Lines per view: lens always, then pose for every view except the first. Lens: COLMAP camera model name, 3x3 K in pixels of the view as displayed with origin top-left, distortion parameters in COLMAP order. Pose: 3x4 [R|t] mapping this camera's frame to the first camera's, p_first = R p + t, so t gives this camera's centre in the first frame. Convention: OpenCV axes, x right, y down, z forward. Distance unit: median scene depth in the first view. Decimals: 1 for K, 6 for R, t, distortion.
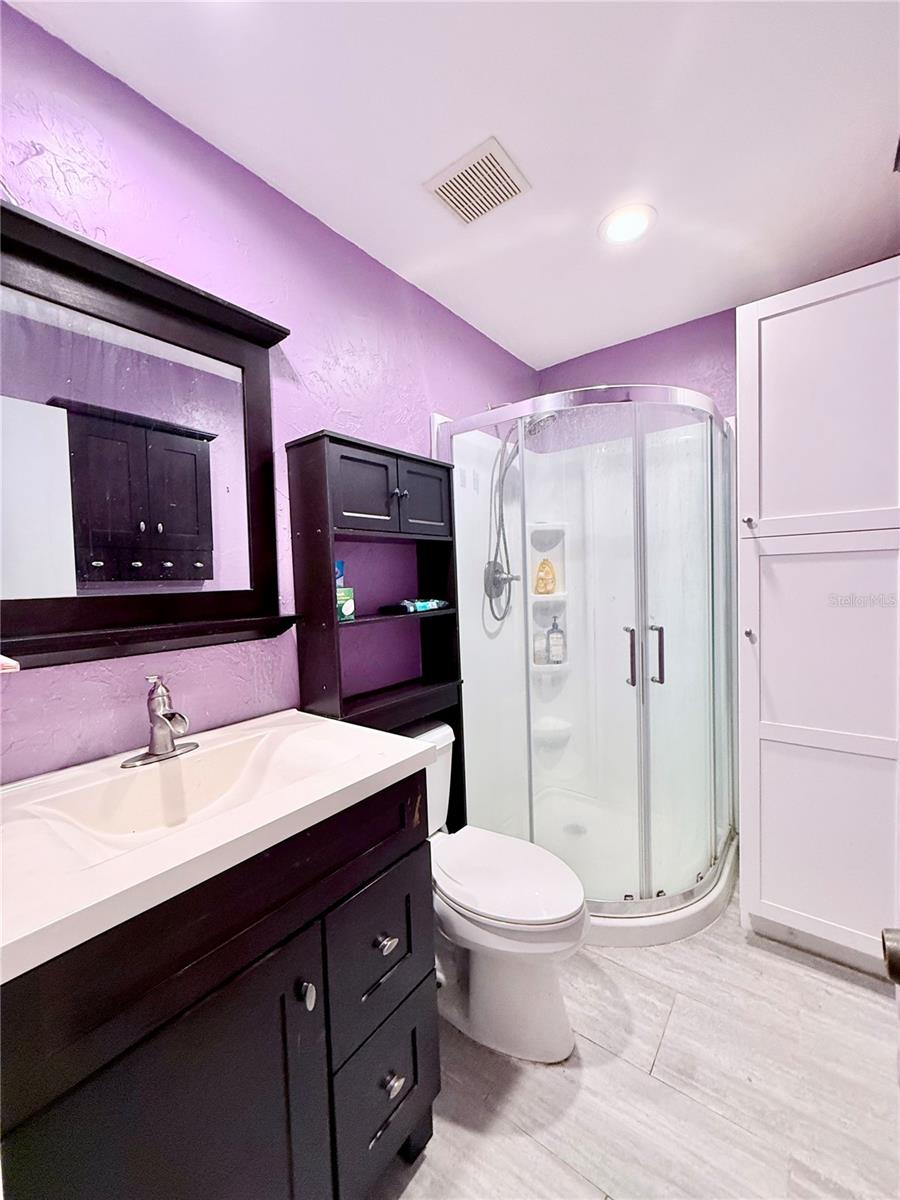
lens RADIAL K [[473.5, 0, 449.0], [0, 473.5, 597.2], [0, 0, 1]] dist [-0.002091, 0.000039]
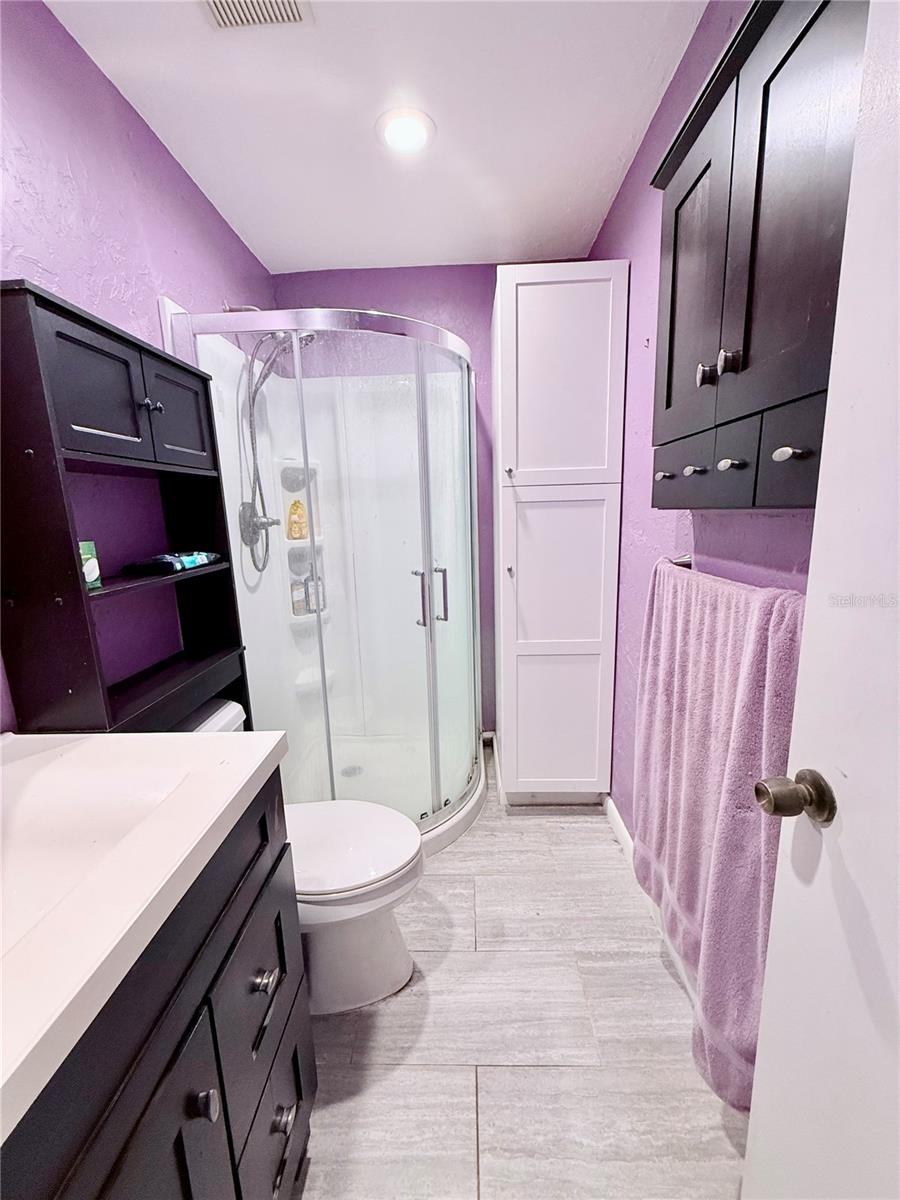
lens RADIAL K [[473.5, 0, 449.0], [0, 473.5, 597.2], [0, 0, 1]] dist [-0.002091, 0.000039]
pose [[0.813461, -0.098626, 0.573197, -0.165633], [0.026987, 0.990857, 0.132191, -0.014443], [-0.580993, -0.092063, 0.808685, 0.128440]]
